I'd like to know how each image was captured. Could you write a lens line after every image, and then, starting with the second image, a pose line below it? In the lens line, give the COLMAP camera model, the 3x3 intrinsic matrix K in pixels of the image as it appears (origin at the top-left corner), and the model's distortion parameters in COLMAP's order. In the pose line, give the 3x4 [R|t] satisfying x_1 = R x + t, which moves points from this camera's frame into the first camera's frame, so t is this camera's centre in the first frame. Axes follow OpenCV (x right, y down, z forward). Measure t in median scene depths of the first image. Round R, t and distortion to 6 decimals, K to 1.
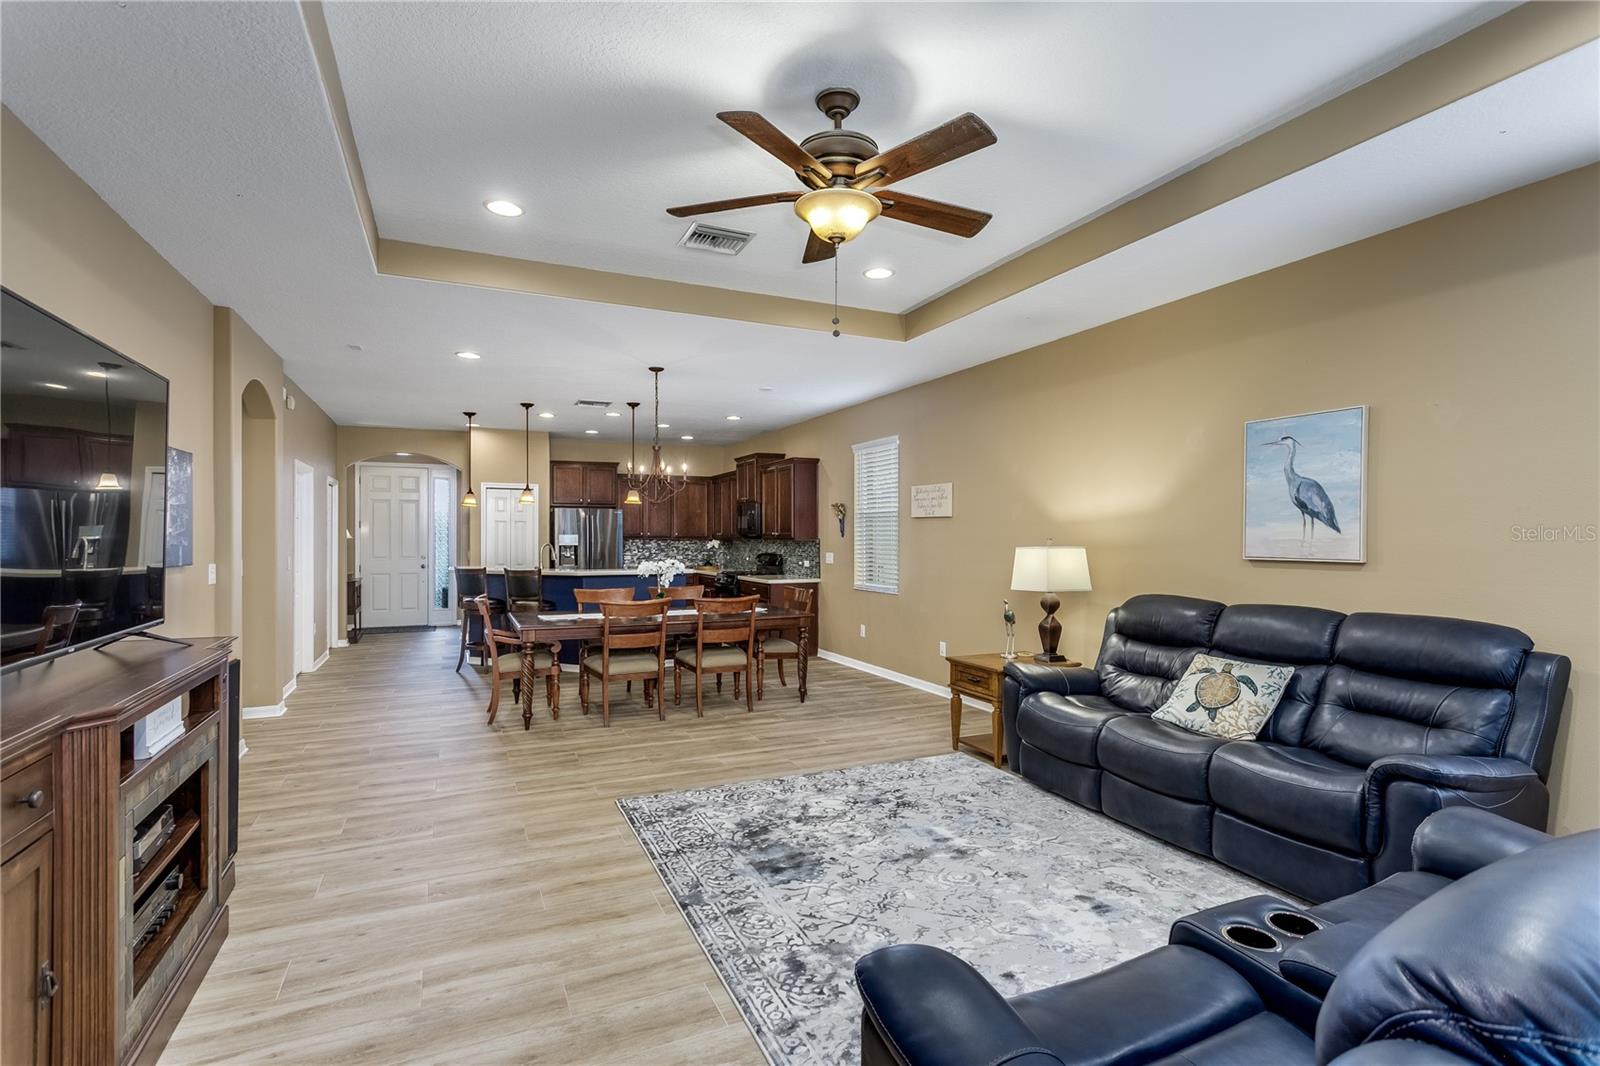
lens RADIAL K [[773.6, 0, 795.8], [0, 773.6, 530.9], [0, 0, 1]] dist [-0.006048, 0.003132]
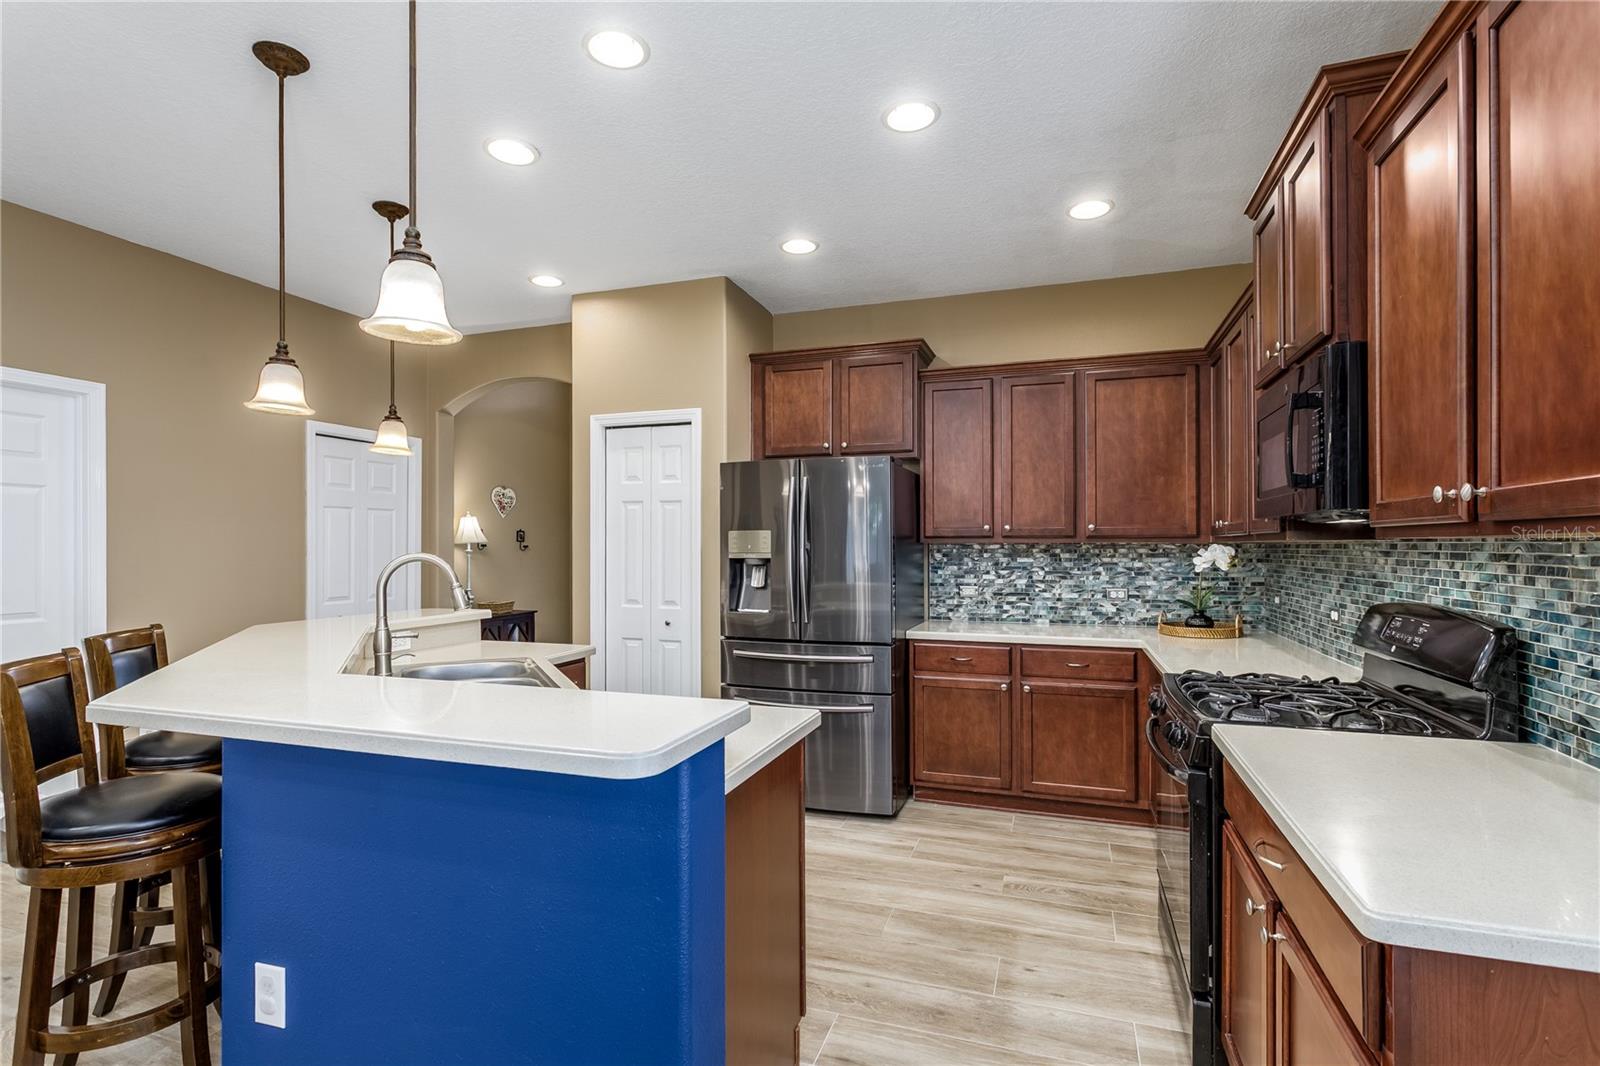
lens RADIAL K [[773.6, 0, 799.5], [0, 773.6, 547.1], [0, 0, 1]] dist [-0.006048, 0.003132]
pose [[0.731015, -0.000279, -0.682362, -0.016345], [0.006778, 0.999954, 0.006852, 0.010732], [0.682328, -0.009634, 0.730983, 0.732427]]
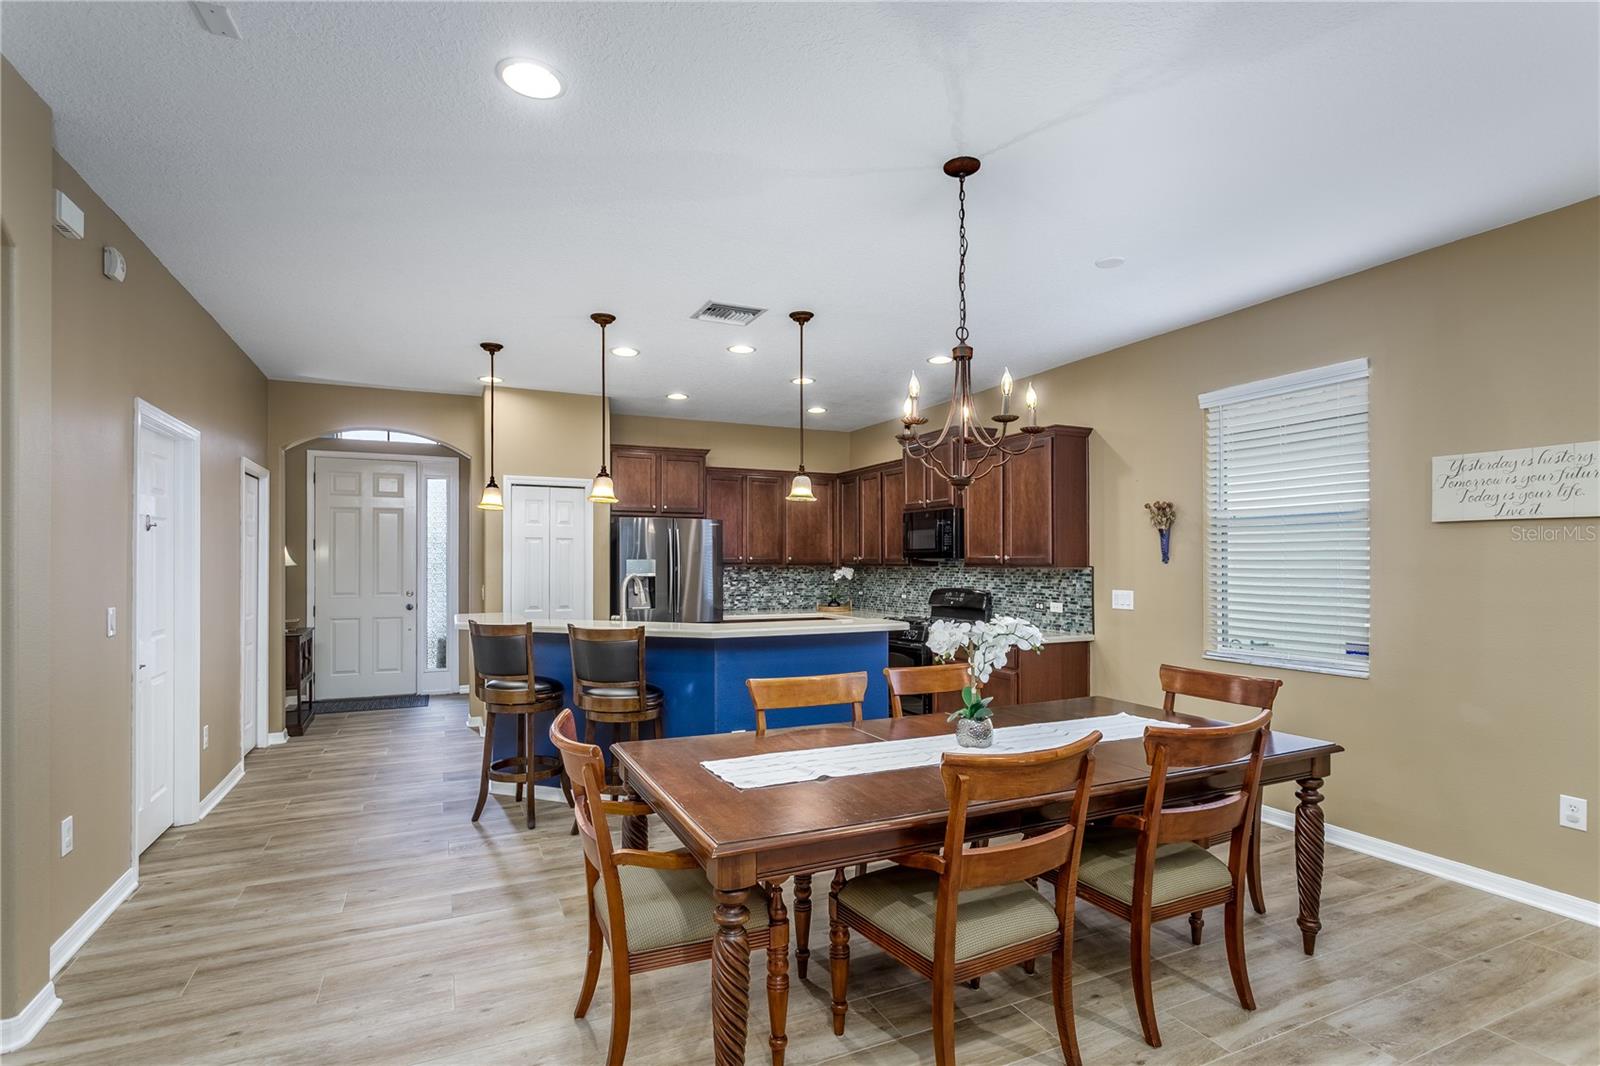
lens RADIAL K [[773.6, 0, 799.0], [0, 773.6, 559.5], [0, 0, 1]] dist [-0.006048, 0.003132]
pose [[0.999866, -0.000267, 0.016347, -0.174321], [0.000218, 0.999995, 0.003003, 0.003163], [-0.016348, -0.002999, 0.999862, 0.364046]]
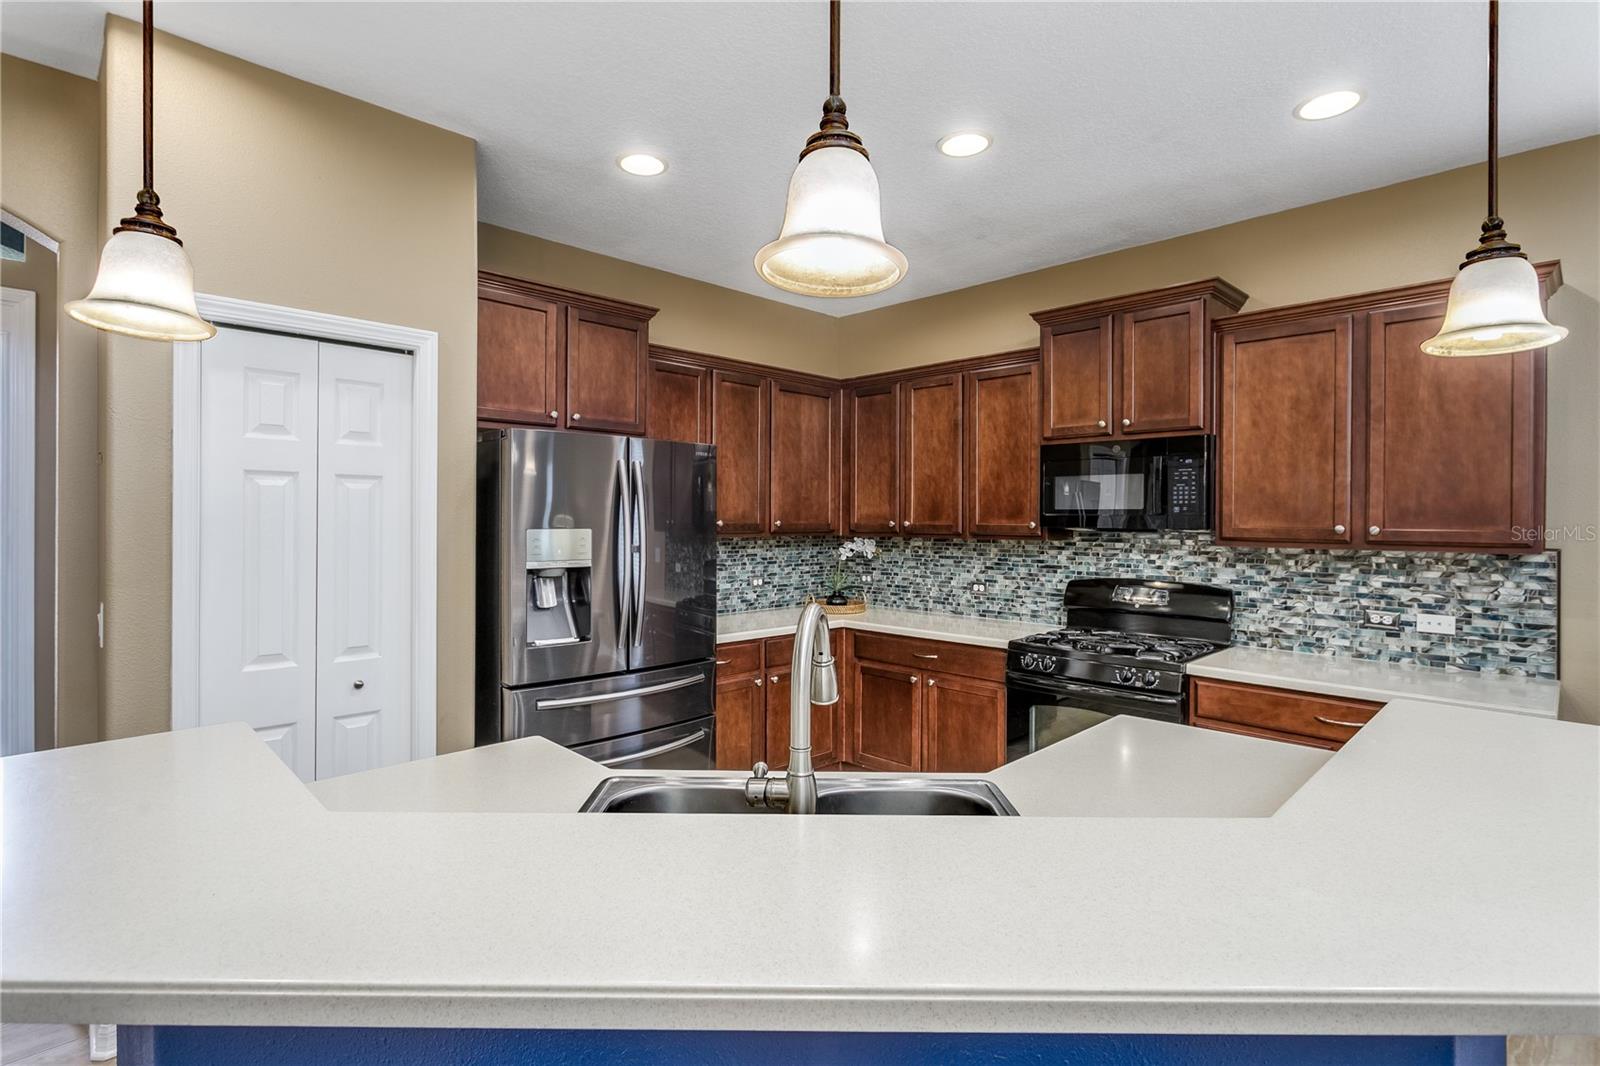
lens RADIAL K [[773.6, 0, 792.0], [0, 773.6, 518.2], [0, 0, 1]] dist [-0.006048, 0.003132]
pose [[0.937142, 0.004668, 0.348918, -0.309859], [-0.007831, 0.999940, 0.007655, -0.001334], [-0.348861, -0.009906, 0.937122, 0.713551]]
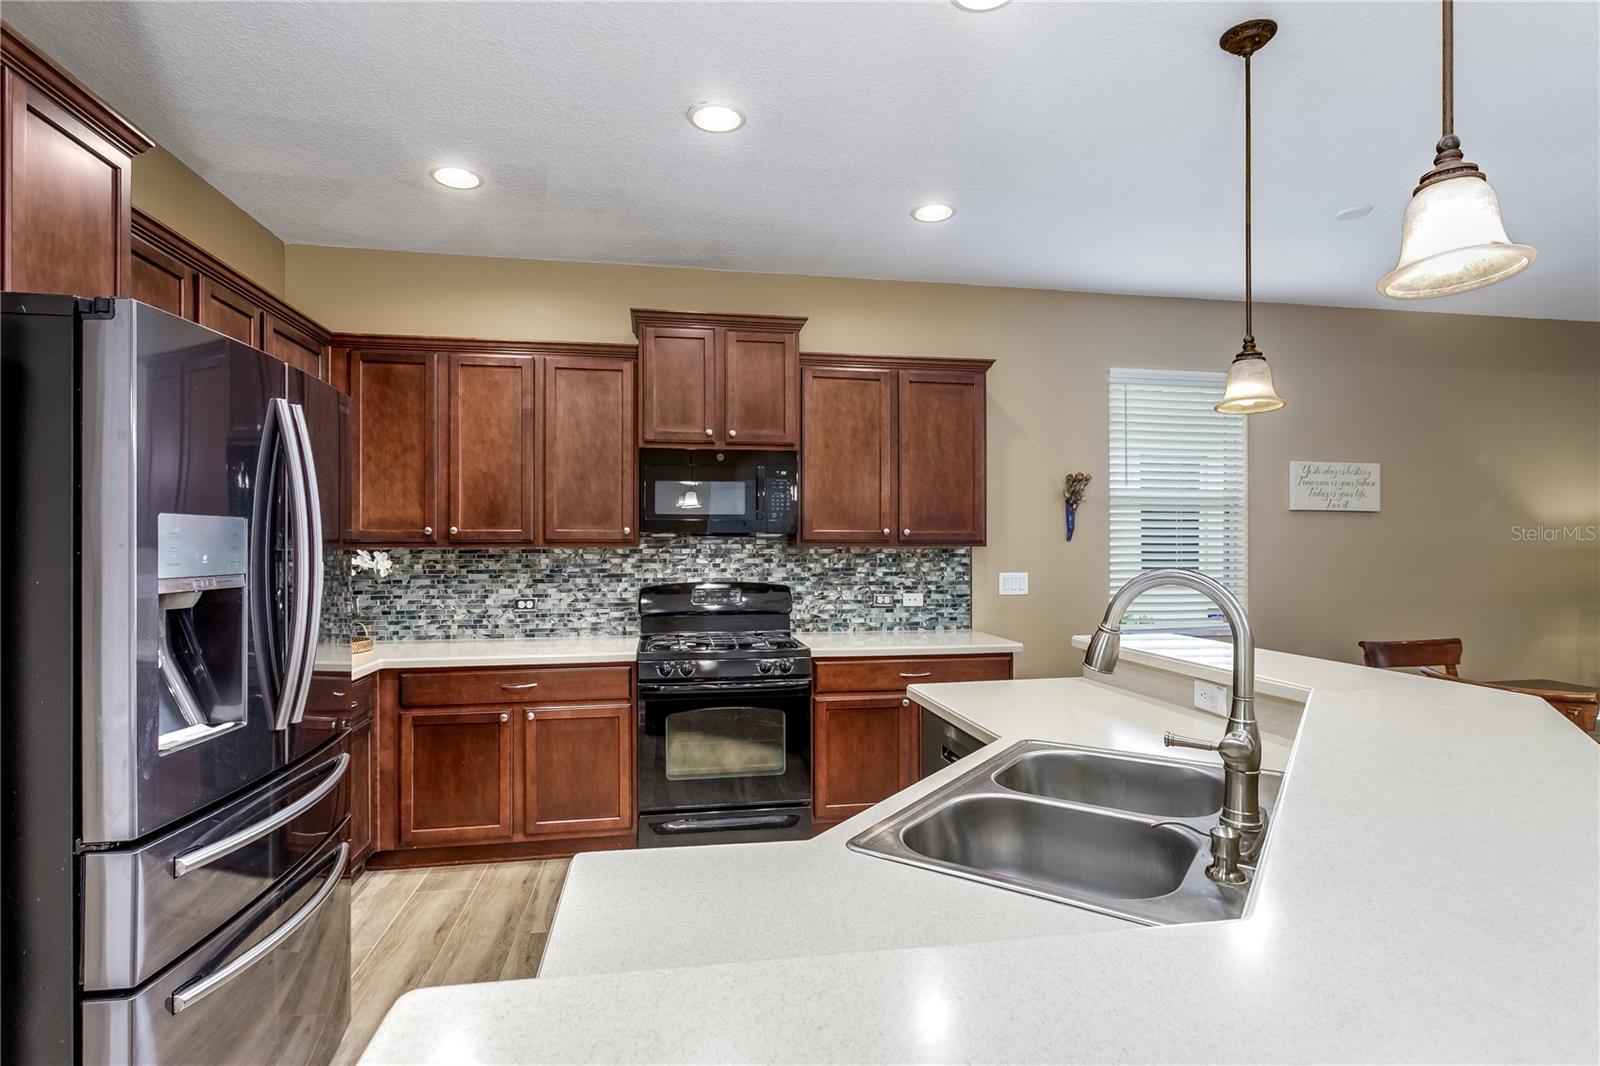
lens RADIAL K [[773.6, 0, 799.9], [0, 773.6, 543.1], [0, 0, 1]] dist [-0.006048, 0.003132]
pose [[0.250286, 0.003269, 0.968166, -0.393005], [-0.005984, 0.999980, -0.001830, 0.009564], [-0.968153, -0.005336, 0.250301, 0.853772]]
